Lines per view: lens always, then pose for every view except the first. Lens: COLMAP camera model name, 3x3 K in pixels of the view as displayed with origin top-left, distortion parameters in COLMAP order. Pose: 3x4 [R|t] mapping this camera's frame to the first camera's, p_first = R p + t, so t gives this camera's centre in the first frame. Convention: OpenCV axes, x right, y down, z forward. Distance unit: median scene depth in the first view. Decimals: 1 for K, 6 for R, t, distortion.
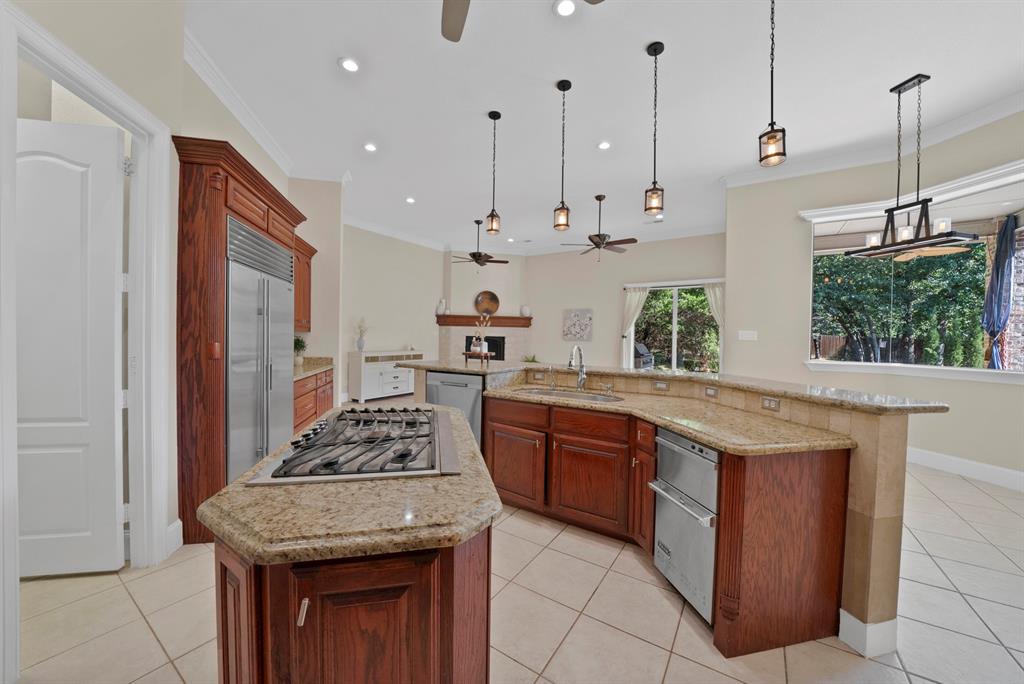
lens RADIAL K [[366.4, 0, 512.7], [0, 366.4, 344.6], [0, 0, 1]] dist [-0.033450, 0.006019]
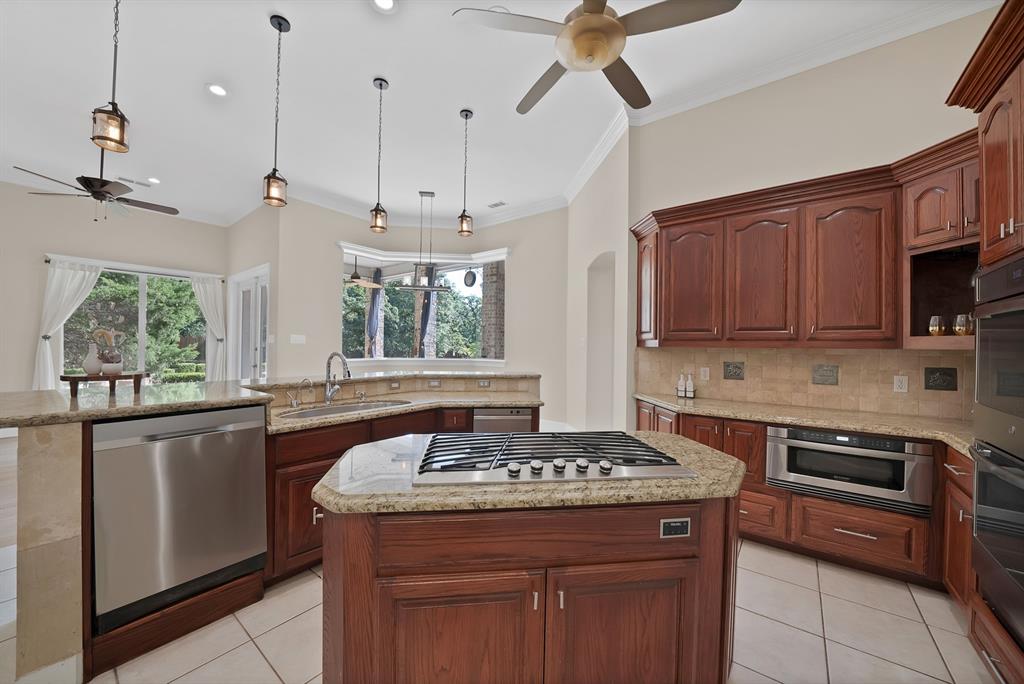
lens RADIAL K [[366.4, 0, 512.7], [0, 366.4, 344.6], [0, 0, 1]] dist [-0.033450, 0.006019]
pose [[0.097409, -0.008793, 0.995206, -0.530056], [0.009381, 0.999925, 0.007917, -0.016626], [-0.995200, 0.008565, 0.097484, 0.381123]]
